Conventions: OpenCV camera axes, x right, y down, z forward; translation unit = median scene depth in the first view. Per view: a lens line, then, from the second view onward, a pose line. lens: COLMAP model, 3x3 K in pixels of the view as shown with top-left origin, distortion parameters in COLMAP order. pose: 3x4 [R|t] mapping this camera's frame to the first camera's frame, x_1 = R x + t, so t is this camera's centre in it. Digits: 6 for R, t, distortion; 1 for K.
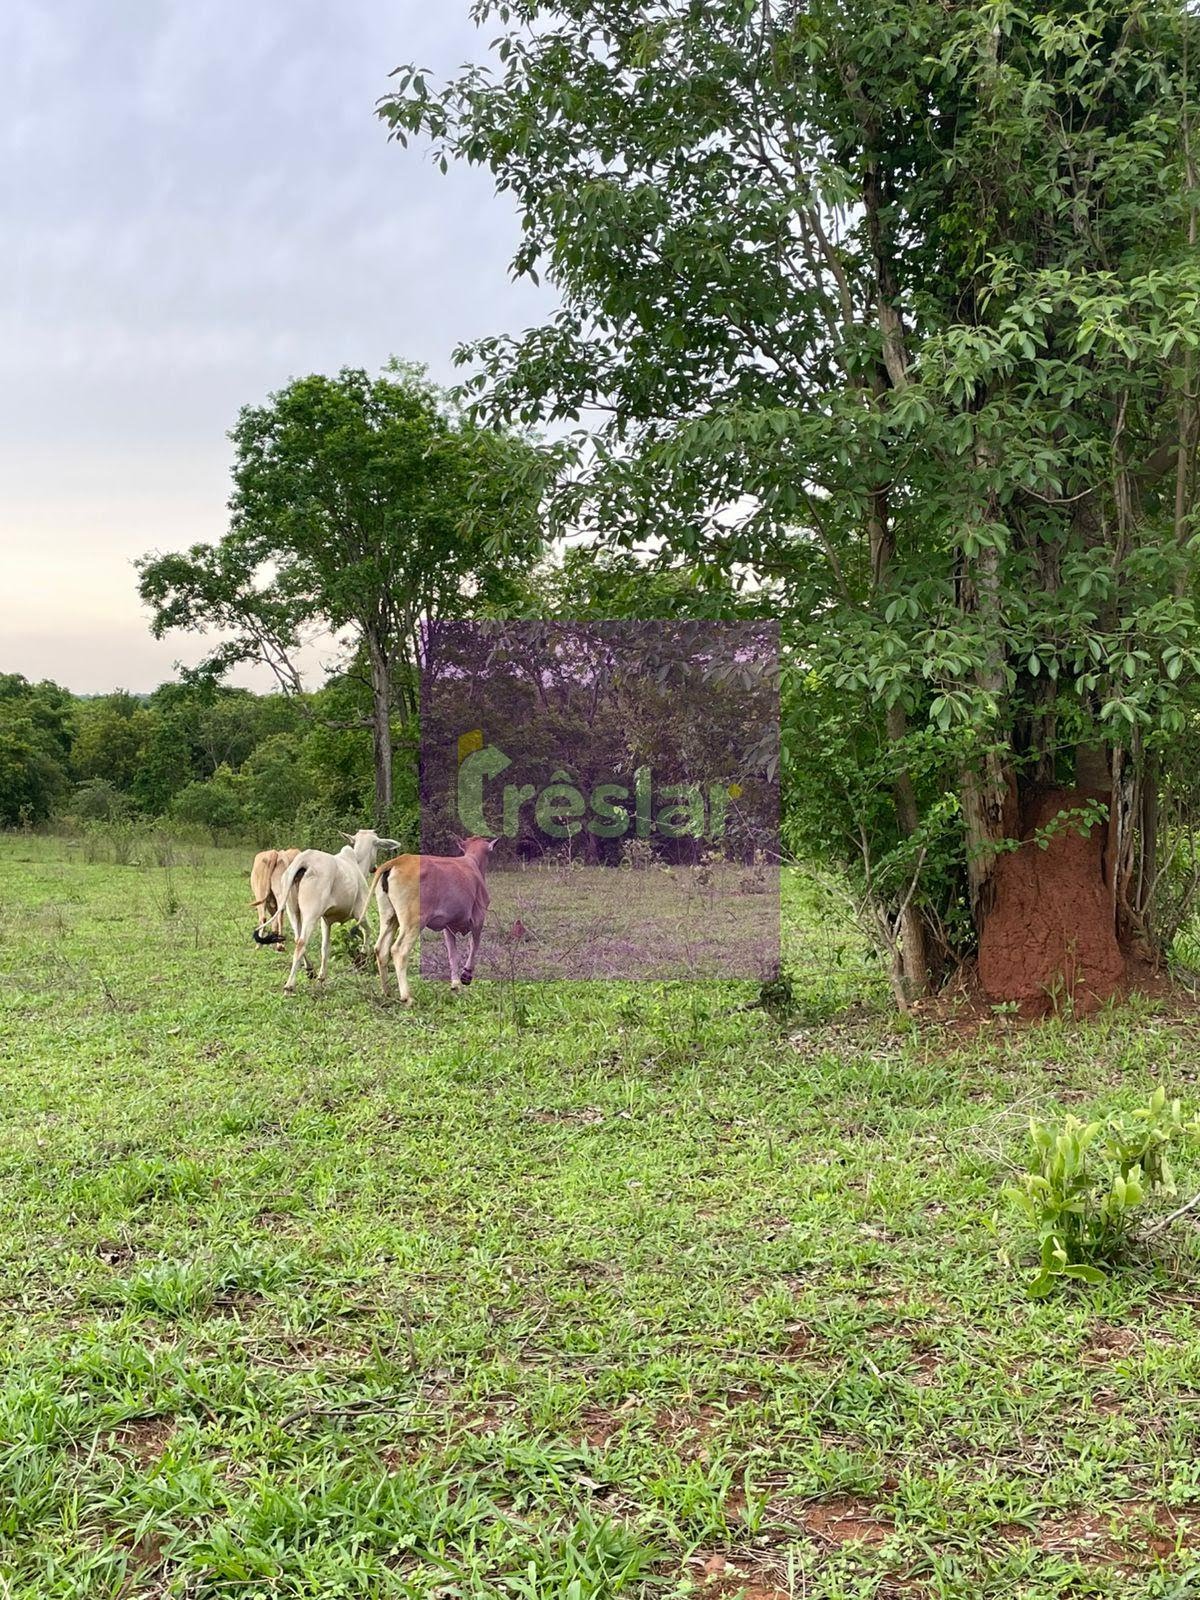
lens RADIAL K [[1830.7, 0, 600.0], [0, 1830.7, 800.0], [0, 0, 1]] dist [0.081164, -0.015061]
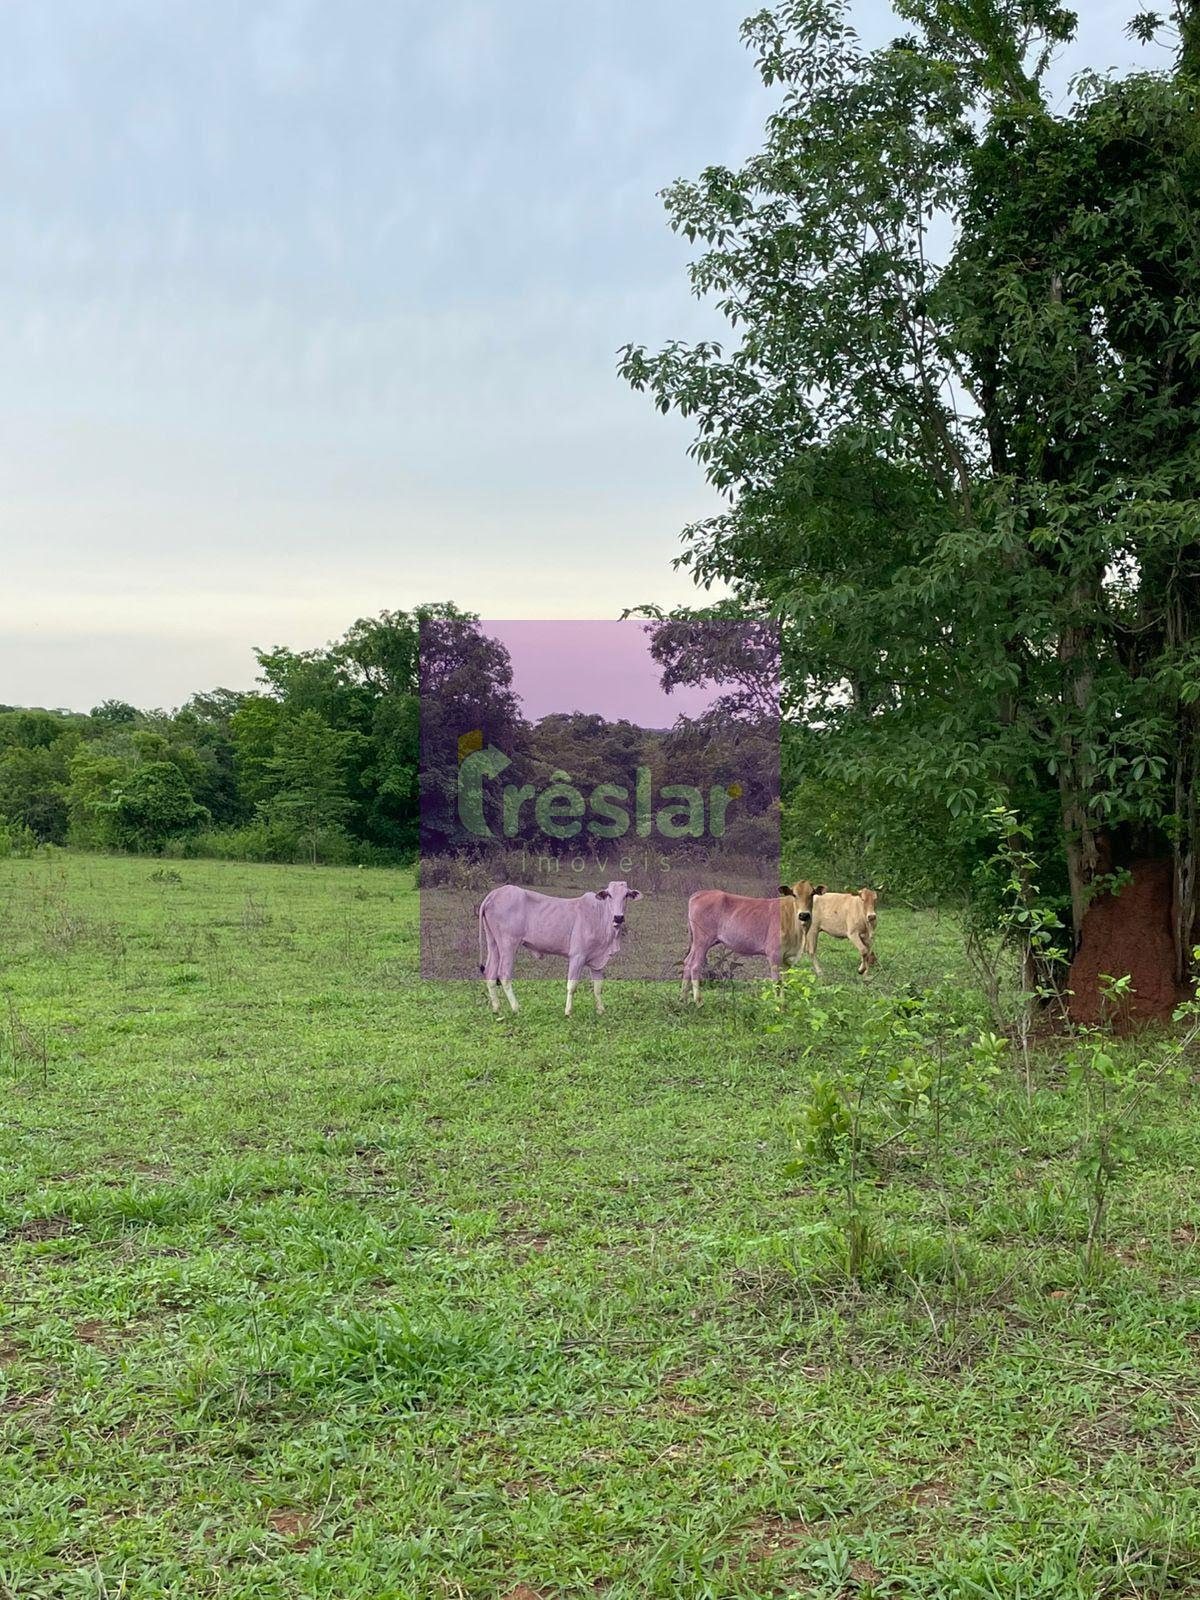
lens RADIAL K [[1830.7, 0, 600.0], [0, 1830.7, 800.0], [0, 0, 1]] dist [0.081164, -0.015061]
pose [[0.950114, 0.007509, -0.311813, 0.072357], [-0.012758, 0.999809, -0.014798, -0.005342], [0.311642, 0.018038, 0.950028, -0.078734]]
